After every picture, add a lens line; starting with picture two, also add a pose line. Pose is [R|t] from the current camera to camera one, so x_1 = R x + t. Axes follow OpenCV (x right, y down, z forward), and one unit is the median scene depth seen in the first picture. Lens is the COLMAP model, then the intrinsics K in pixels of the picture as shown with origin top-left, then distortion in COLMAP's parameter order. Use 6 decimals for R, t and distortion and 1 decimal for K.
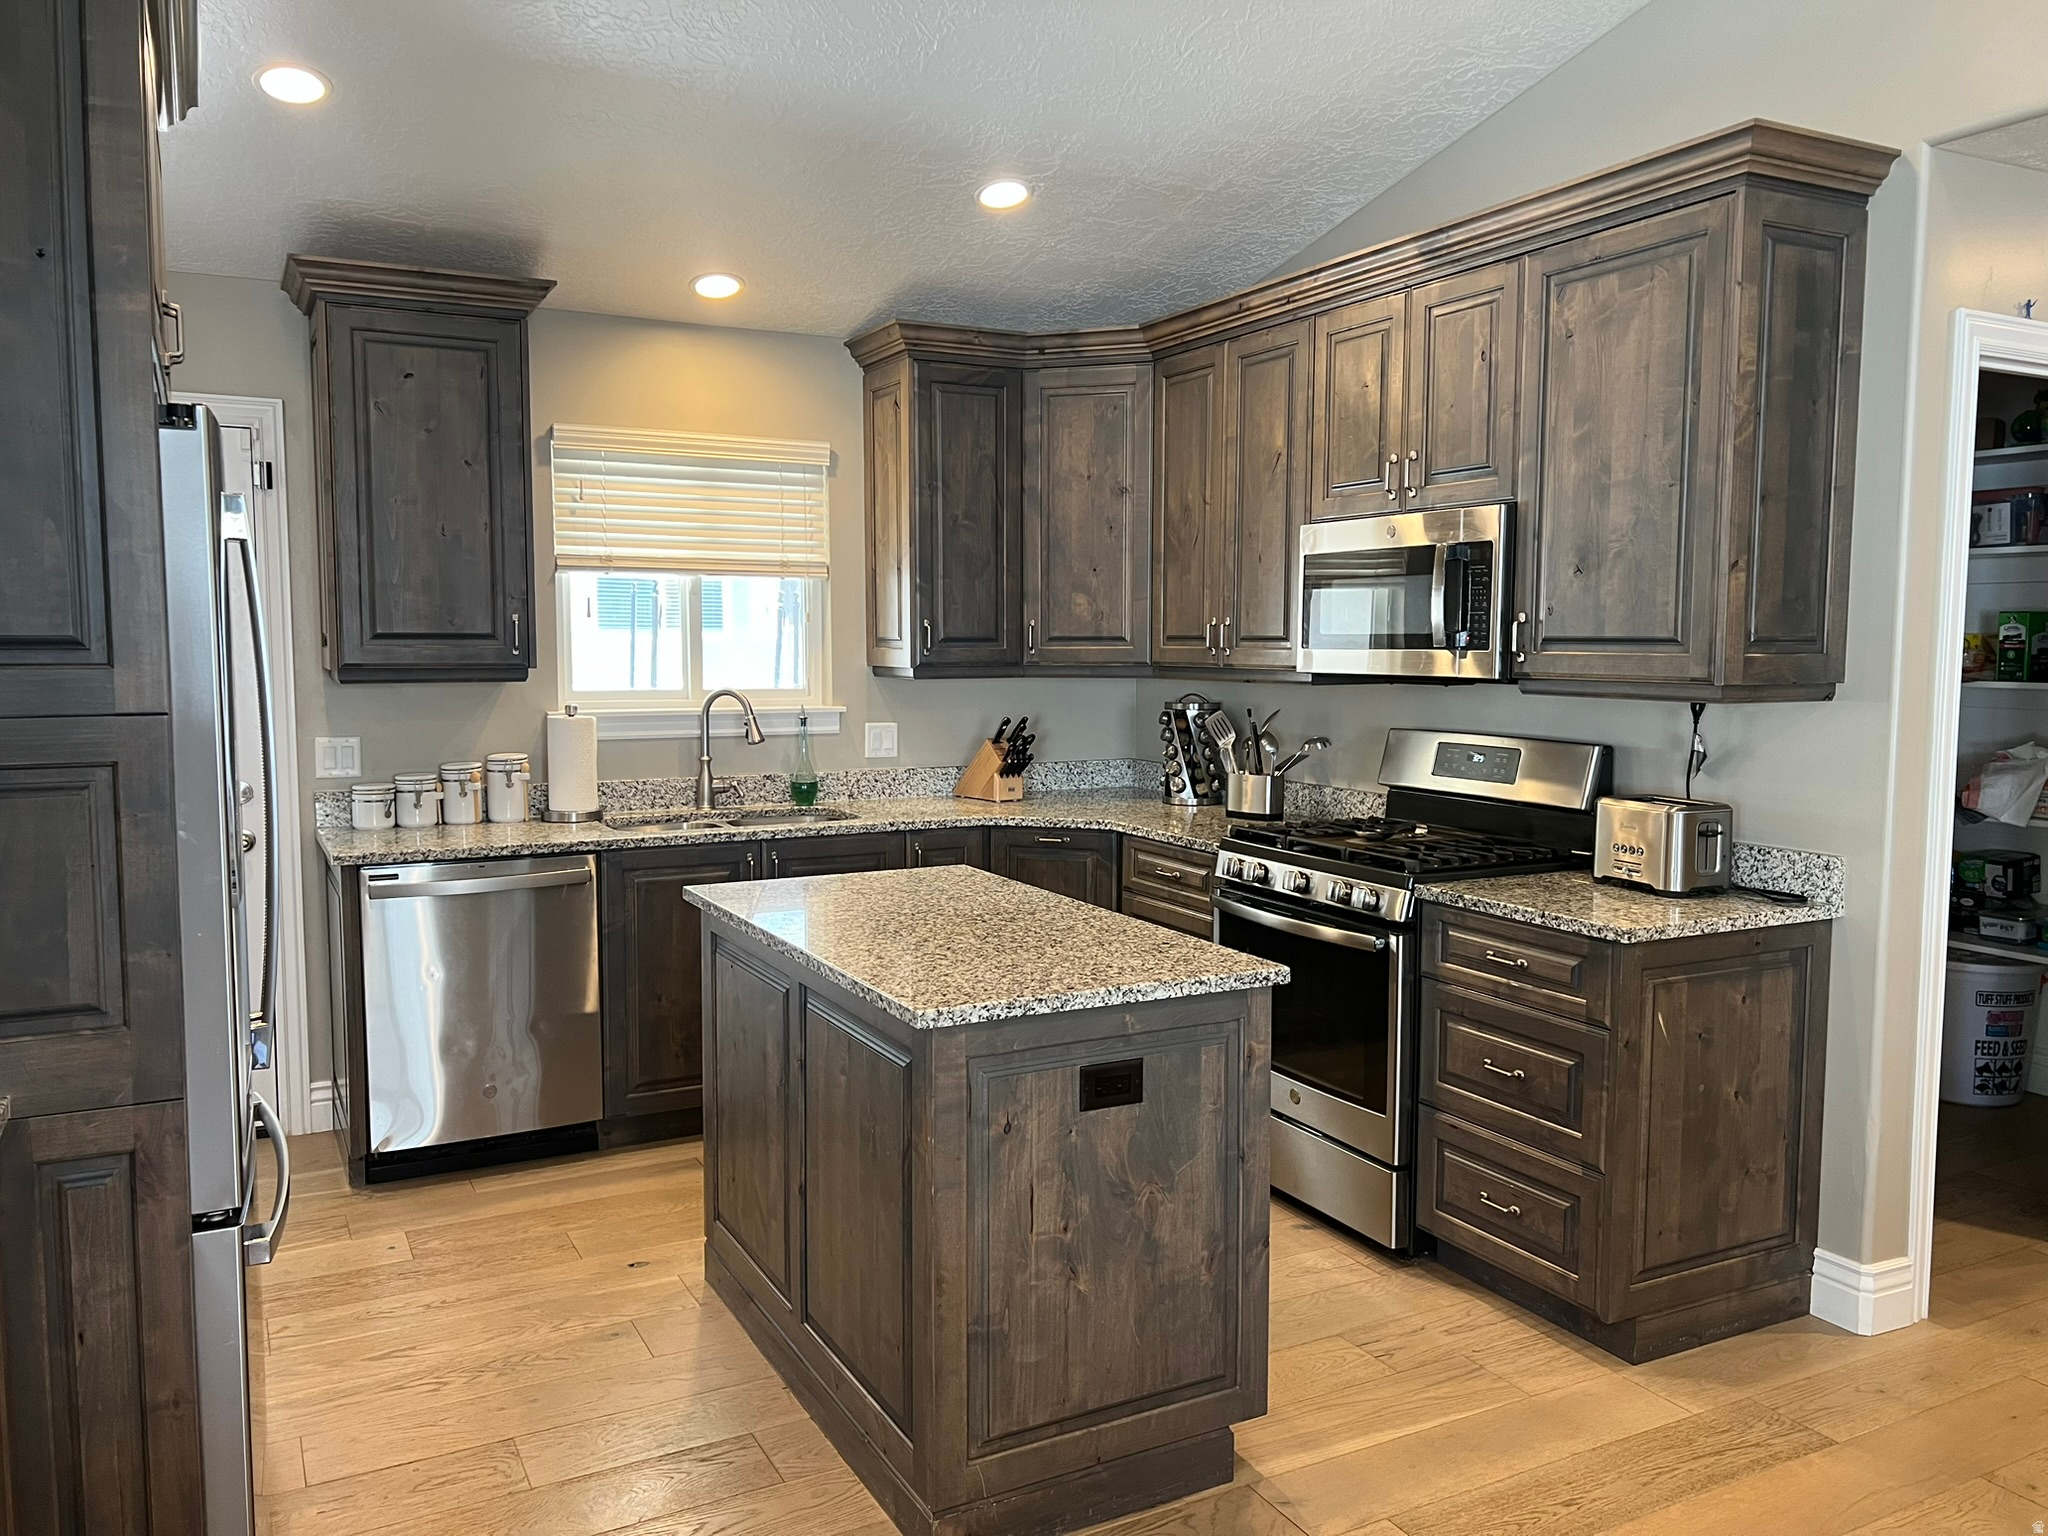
lens RADIAL K [[1581.9, 0, 1024.0], [0, 1581.9, 768.0], [0, 0, 1]] dist [0.109612, -0.003677]
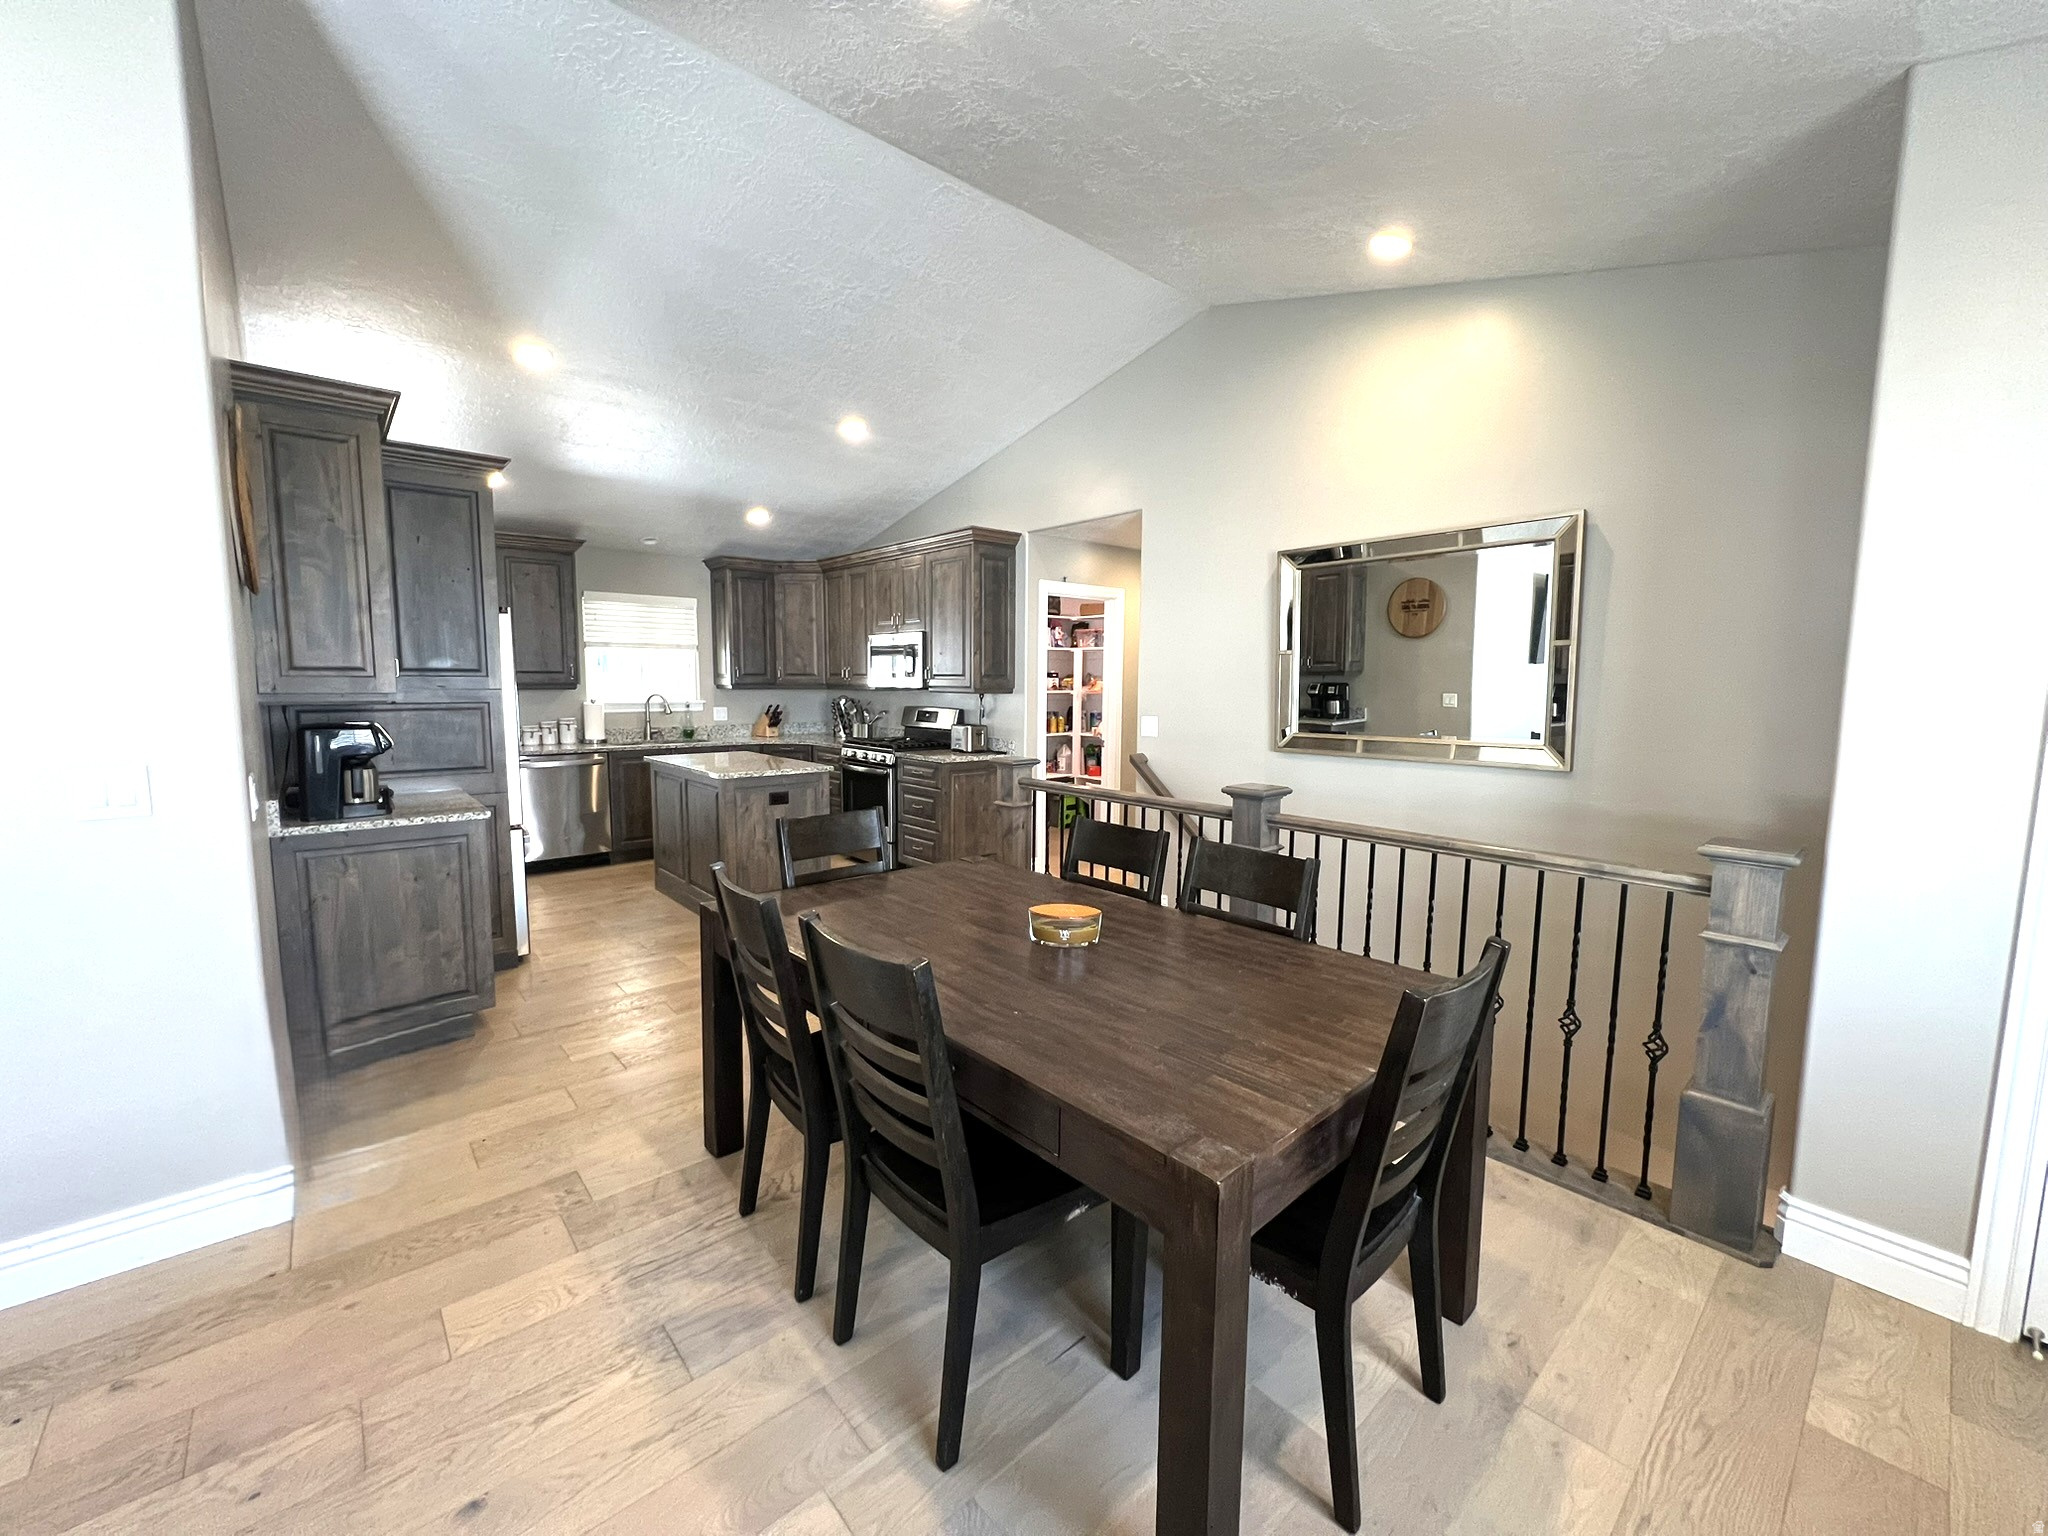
lens RADIAL K [[829.7, 0, 1024.0], [0, 829.7, 768.0], [0, 0, 1]] dist [0.003248, -0.000084]
pose [[0.972365, -0.019754, 0.232628, 0.083669], [0.014643, 0.999612, 0.023680, 0.051382], [-0.233006, -0.019619, 0.972277, -0.485537]]
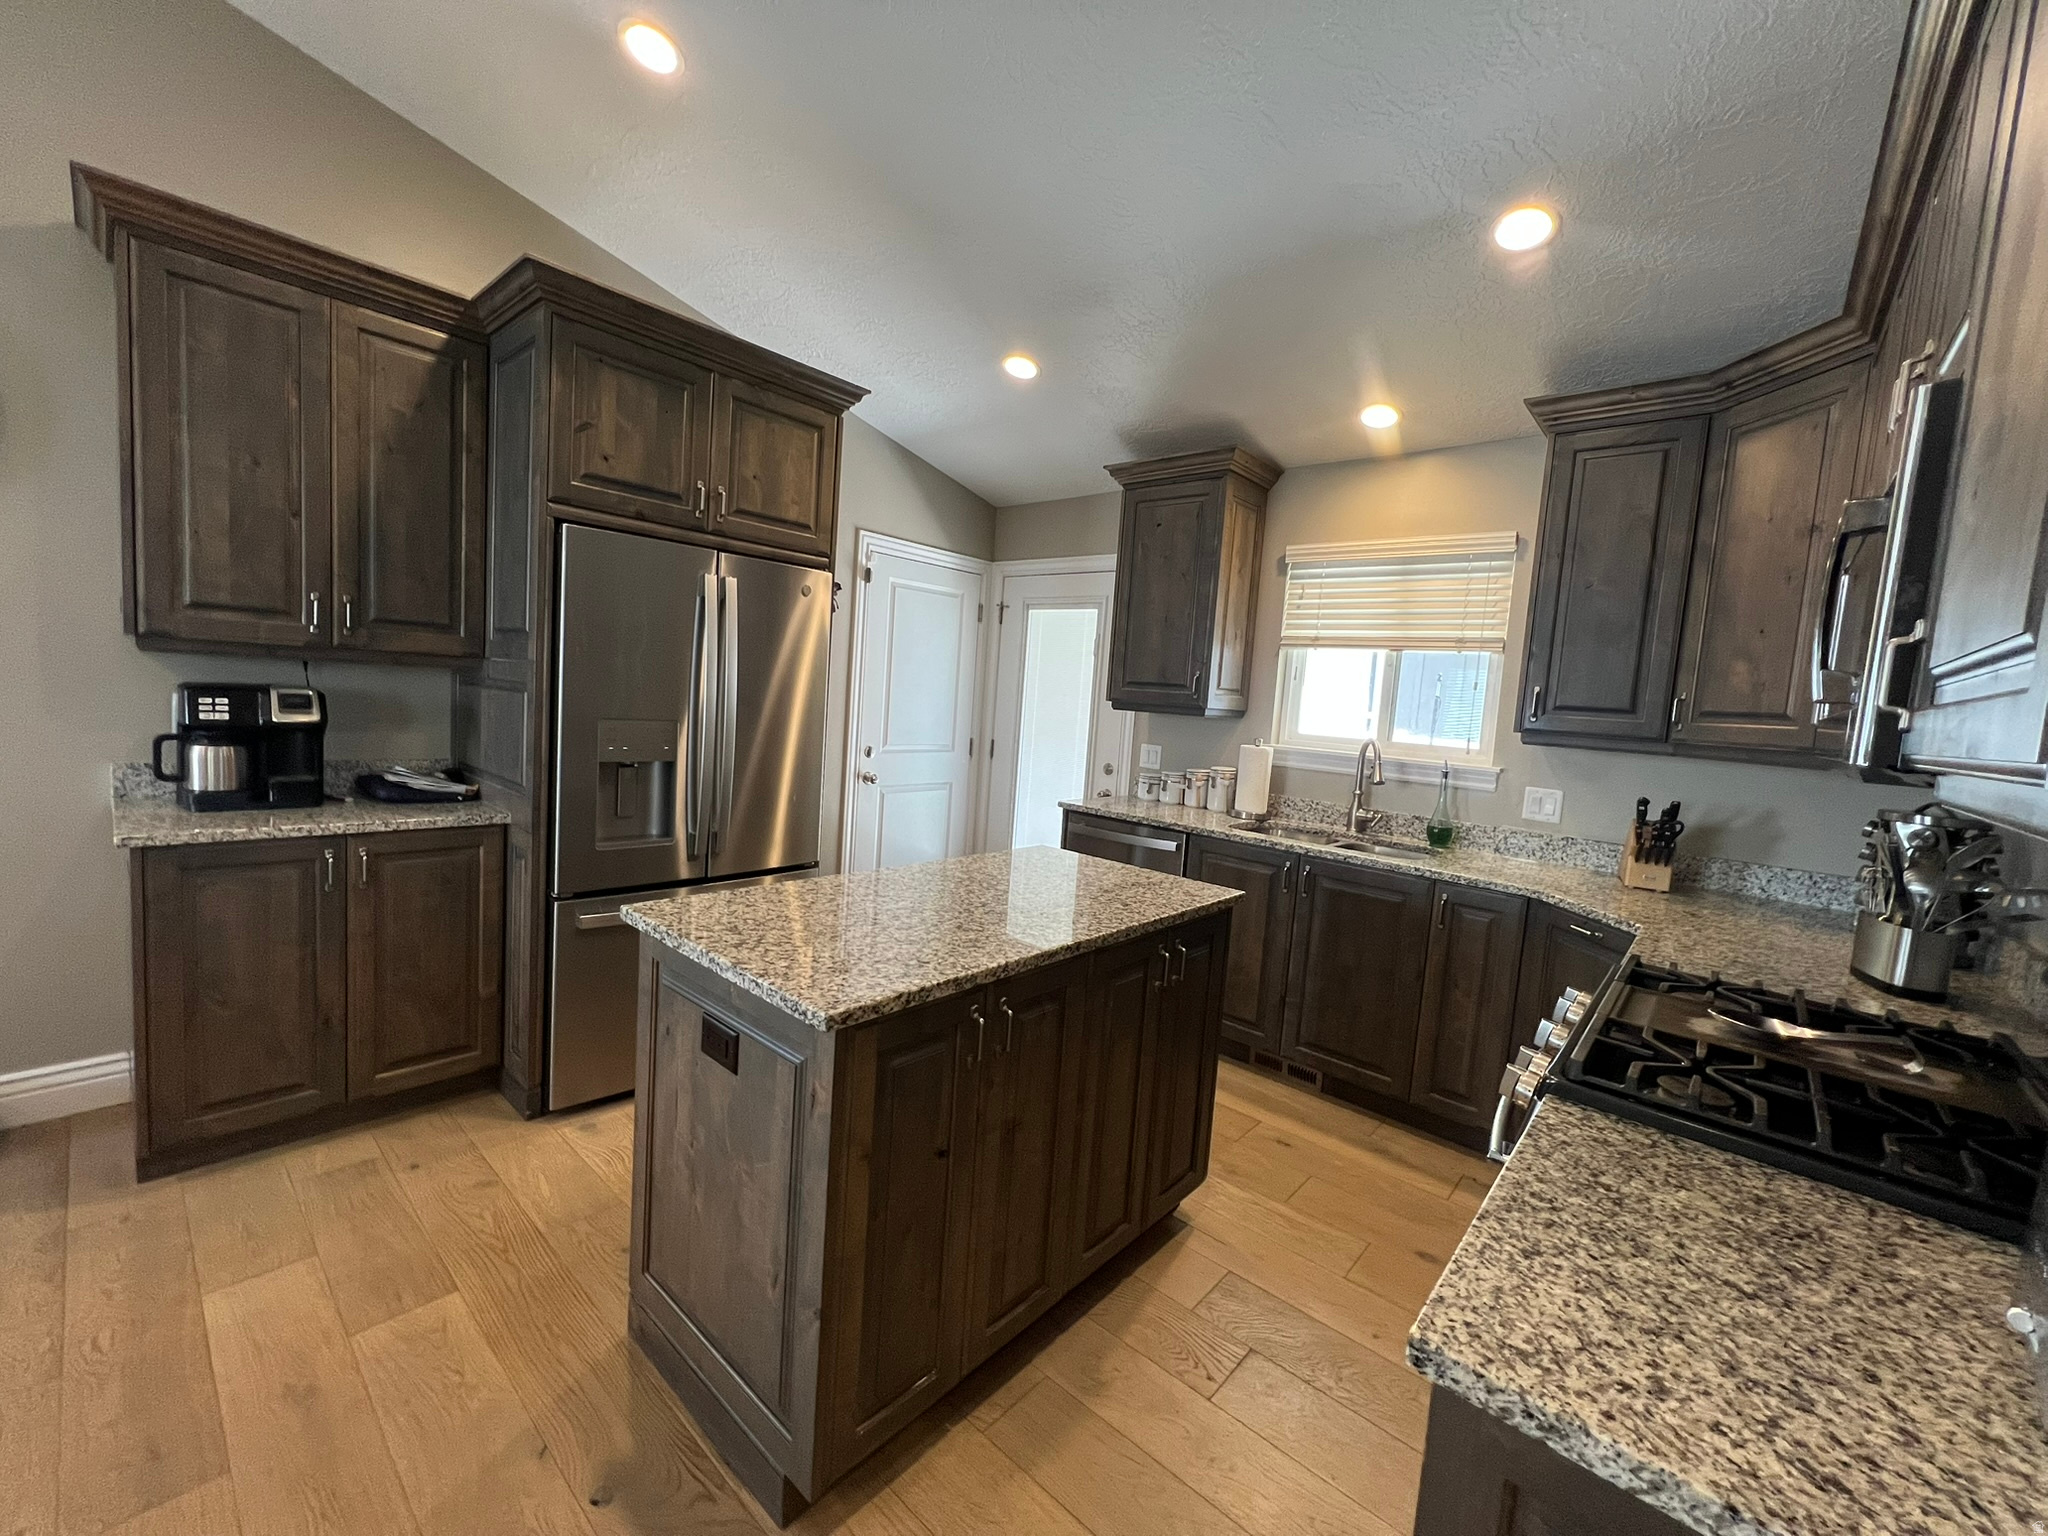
lens RADIAL K [[829.7, 0, 1024.0], [0, 829.7, 768.0], [0, 0, 1]] dist [0.003248, -0.000084]
pose [[0.340255, 0.106789, -0.934250, 0.348583], [-0.150289, 0.986935, 0.058076, -0.025147], [0.928246, 0.120647, 0.351858, 0.544169]]
